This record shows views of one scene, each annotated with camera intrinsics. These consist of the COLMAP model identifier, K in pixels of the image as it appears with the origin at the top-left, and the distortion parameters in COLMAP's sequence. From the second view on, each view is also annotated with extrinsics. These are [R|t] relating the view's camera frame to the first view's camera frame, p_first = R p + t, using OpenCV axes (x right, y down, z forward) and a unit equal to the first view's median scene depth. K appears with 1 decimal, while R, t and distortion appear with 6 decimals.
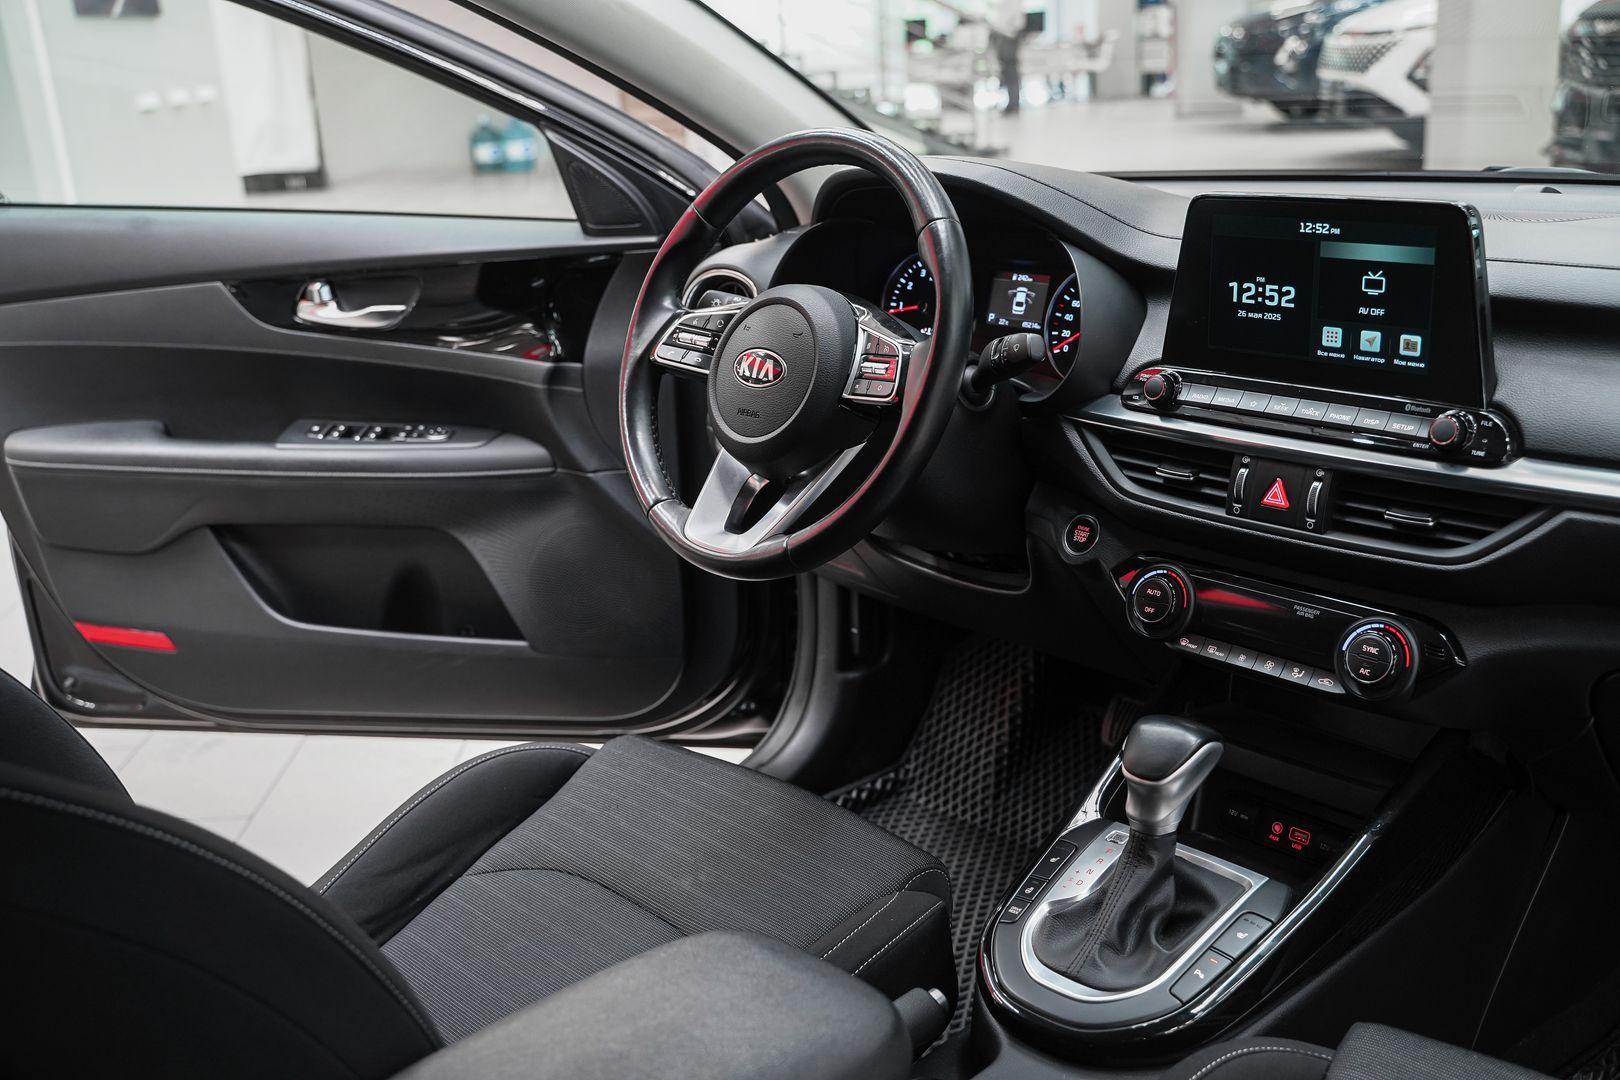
lens RADIAL K [[1621.5, 0, 810.0], [0, 1621.5, 540.0], [0, 0, 1]] dist [-0.057469, 0.123398]
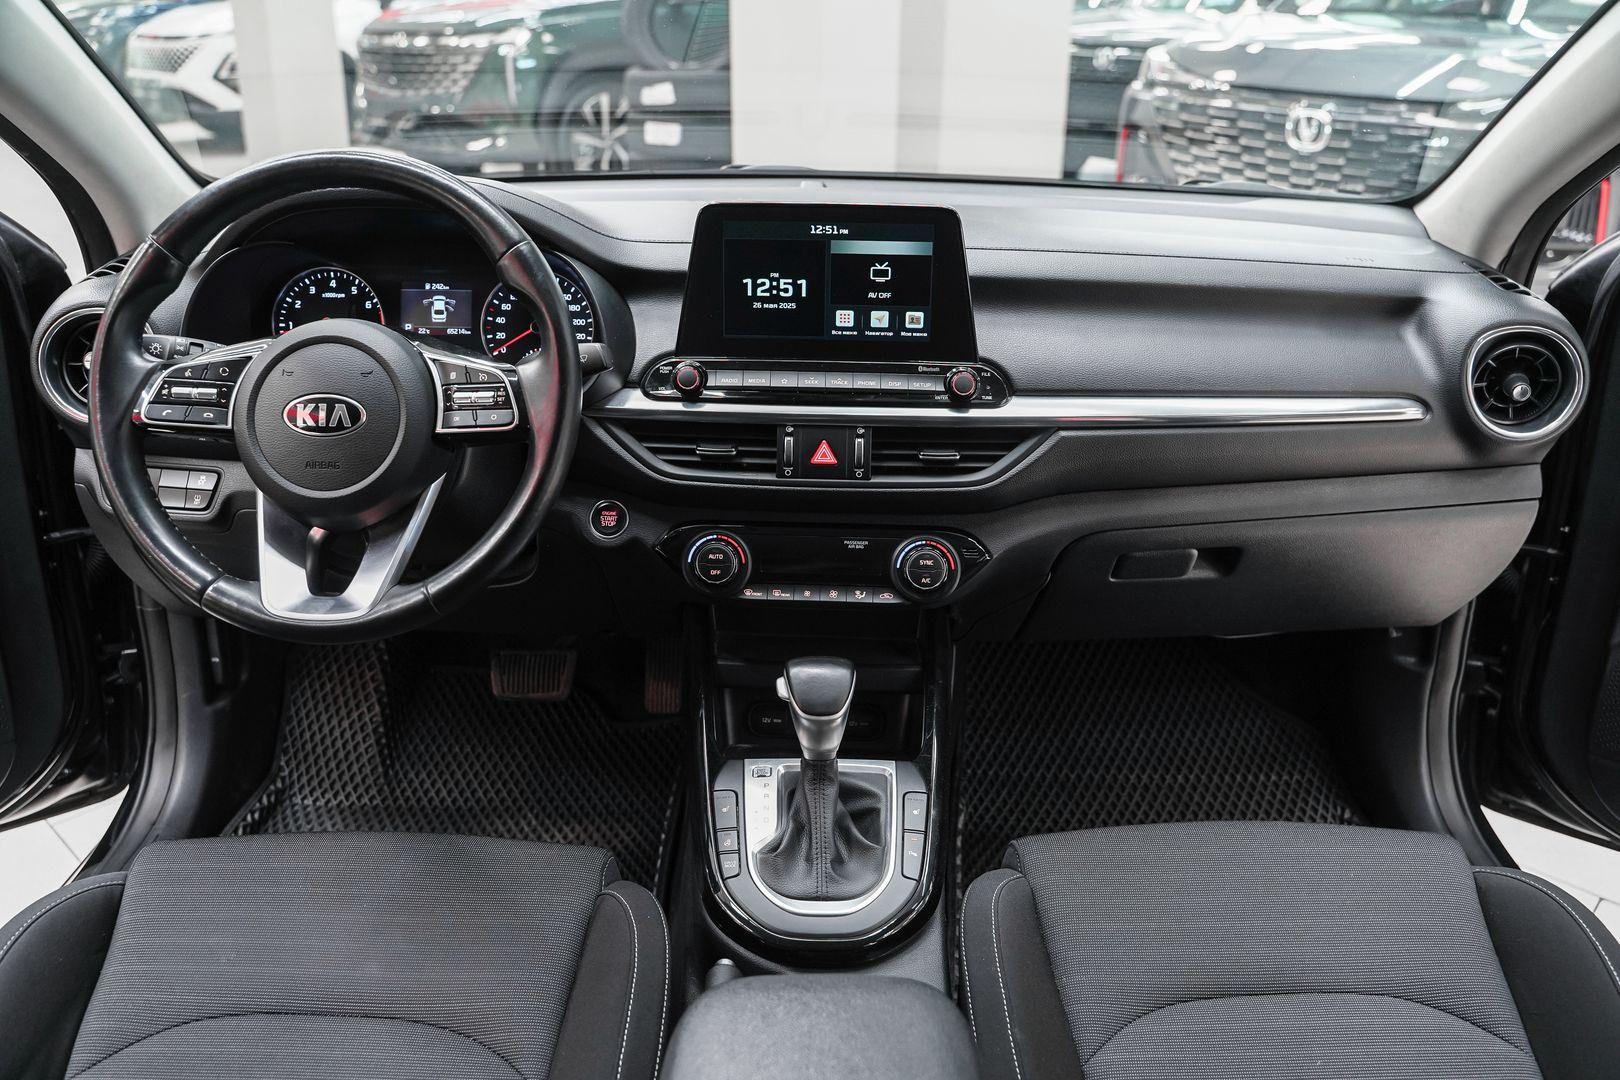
lens RADIAL K [[1311.1, 0, 820.0], [0, 1311.1, 536.1], [0, 0, 1]] dist [-0.130781, 0.098955]
pose [[0.682476, -0.214679, 0.698670, -0.369207], [0.165774, 0.976446, 0.138100, -0.094566], [-0.711861, 0.021571, 0.701990, 0.295900]]
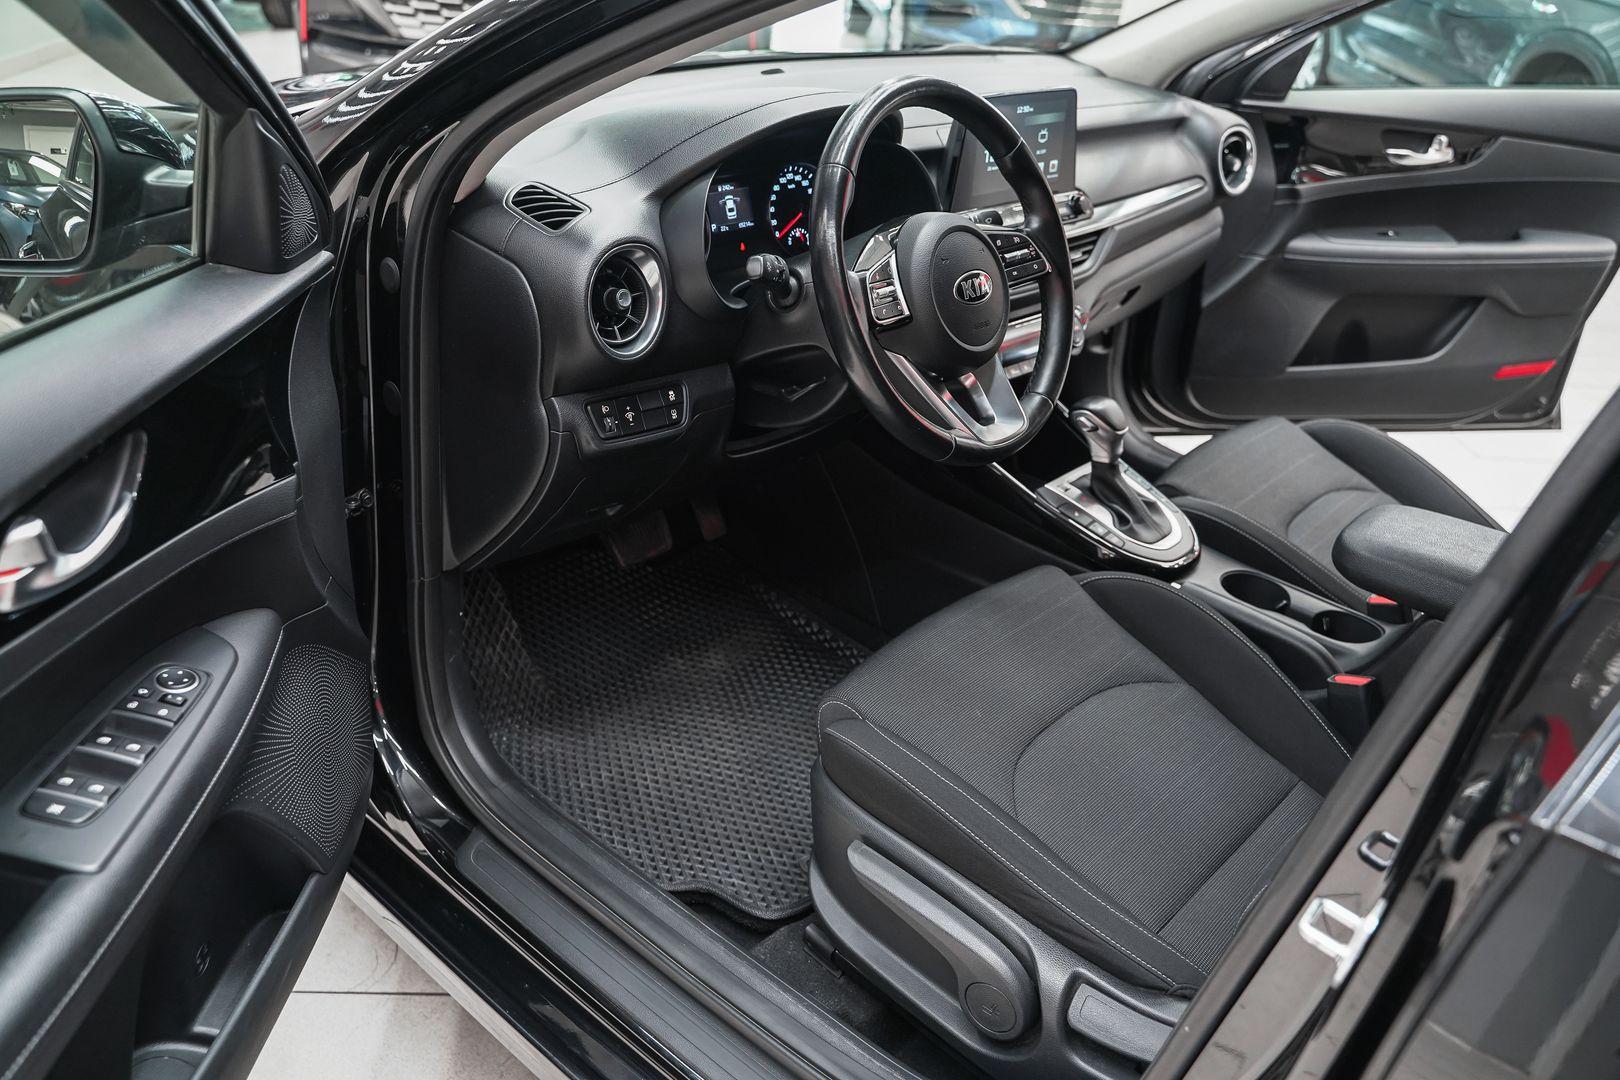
lens RADIAL K [[1311.1, 0, 820.0], [0, 1311.1, 536.1], [0, 0, 1]] dist [-0.130781, 0.098955]
pose [[-0.078012, -0.420662, 0.903857, -0.976216], [0.232000, 0.874070, 0.426823, -0.385919], [-0.969582, 0.242993, 0.029406, 1.144093]]
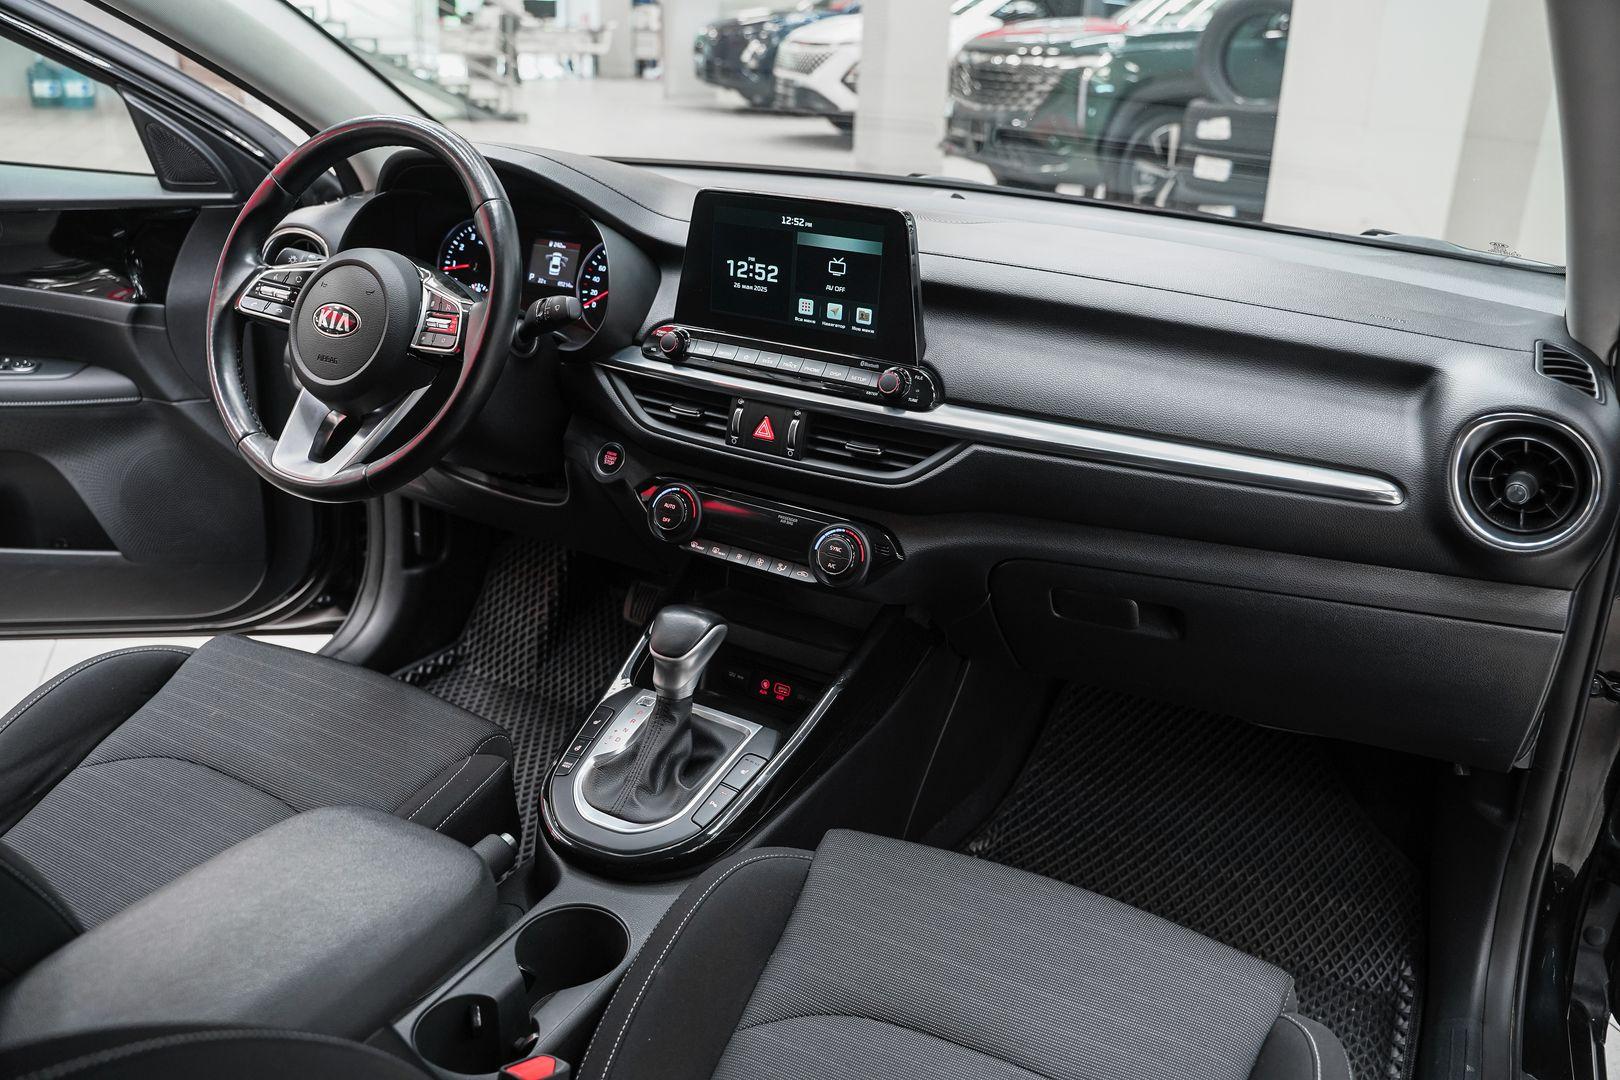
lens RADIAL K [[1320.5, 0, 810.0], [0, 1320.5, 540.0], [0, 0, 1]] dist [-0.114747, 0.094233]
pose [[0.945207, -0.030078, 0.325084, -0.018023], [0.004847, 0.996930, 0.078145, -0.020284], [-0.326436, -0.072288, 0.942451, -0.002950]]
